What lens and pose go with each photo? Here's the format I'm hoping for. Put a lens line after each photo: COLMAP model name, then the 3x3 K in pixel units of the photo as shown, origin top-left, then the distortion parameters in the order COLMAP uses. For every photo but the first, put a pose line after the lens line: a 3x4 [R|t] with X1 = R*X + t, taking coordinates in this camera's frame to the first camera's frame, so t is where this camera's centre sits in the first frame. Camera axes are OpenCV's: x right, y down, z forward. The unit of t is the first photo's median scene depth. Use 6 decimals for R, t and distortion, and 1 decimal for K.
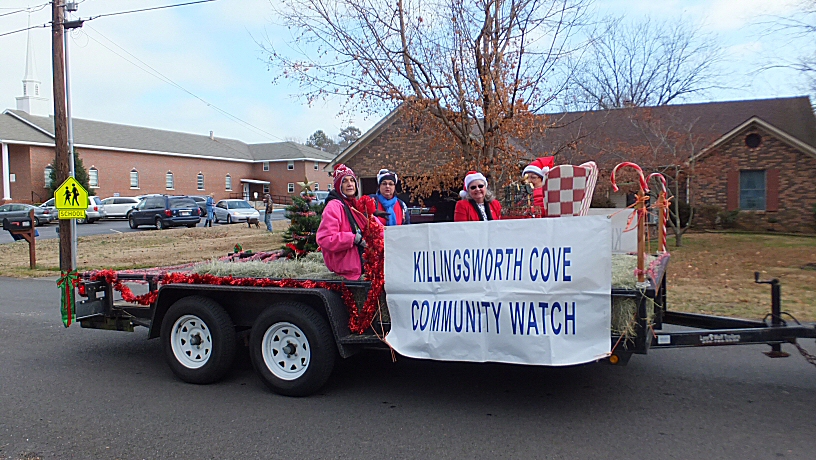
lens RADIAL K [[614.1, 0, 405.9], [0, 614.1, 230.8], [0, 0, 1]] dist [-0.008846, 0.008405]
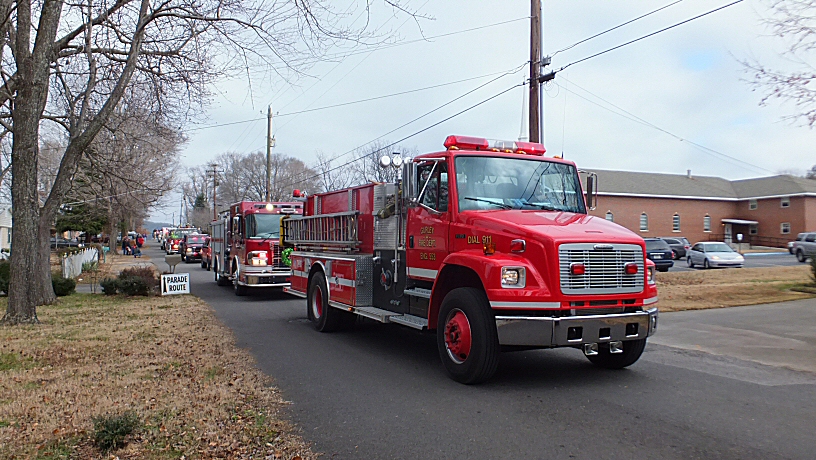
lens RADIAL K [[607.5, 0, 403.8], [0, 607.5, 229.9], [0, 0, 1]] dist [-0.009758, -0.002351]
pose [[0.733299, -0.006533, -0.679875, -0.005839], [-0.039806, 0.997826, -0.052522, -0.003957], [0.678740, 0.065577, 0.731445, 0.034869]]
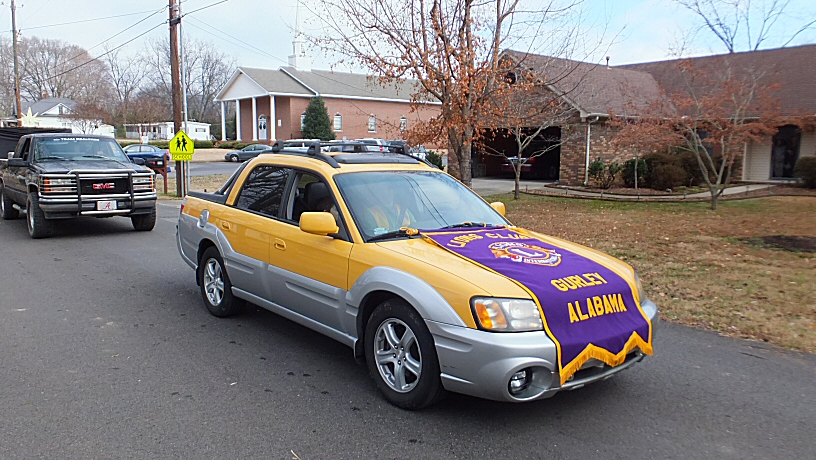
lens RADIAL K [[618.1, 0, 421.2], [0, 618.1, 230.4], [0, 0, 1]] dist [-0.009268, -0.003793]
pose [[0.895082, 0.080847, -0.438510, 0.254328], [-0.039729, 0.993974, 0.102160, -0.011425], [0.444127, -0.074020, 0.892901, -0.018572]]
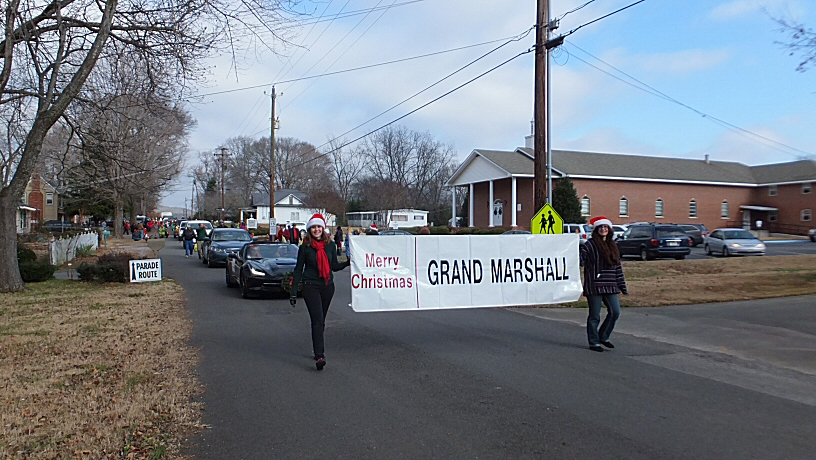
lens RADIAL K [[603.3, 0, 409.2], [0, 603.3, 230.9], [0, 0, 1]] dist [-0.010736, -0.000379]
pose [[0.722491, 0.014282, -0.691233, -0.023984], [-0.045385, 0.998610, -0.026805, -0.004836], [0.689889, 0.050738, 0.722135, 0.077864]]
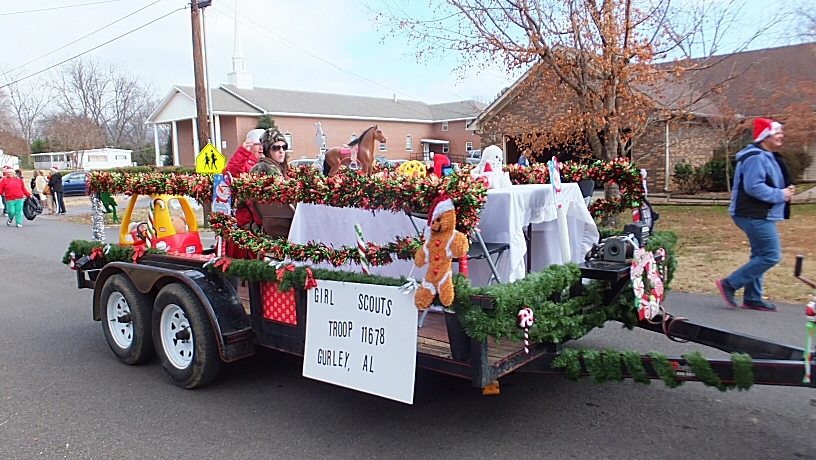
lens RADIAL K [[607.5, 0, 403.8], [0, 607.5, 229.9], [0, 0, 1]] dist [-0.009758, -0.002351]
pose [[0.947427, 0.017650, -0.319484, 0.060947], [0.004046, 0.997737, 0.067118, -0.001872], [0.319945, -0.064882, 0.945212, 0.026380]]
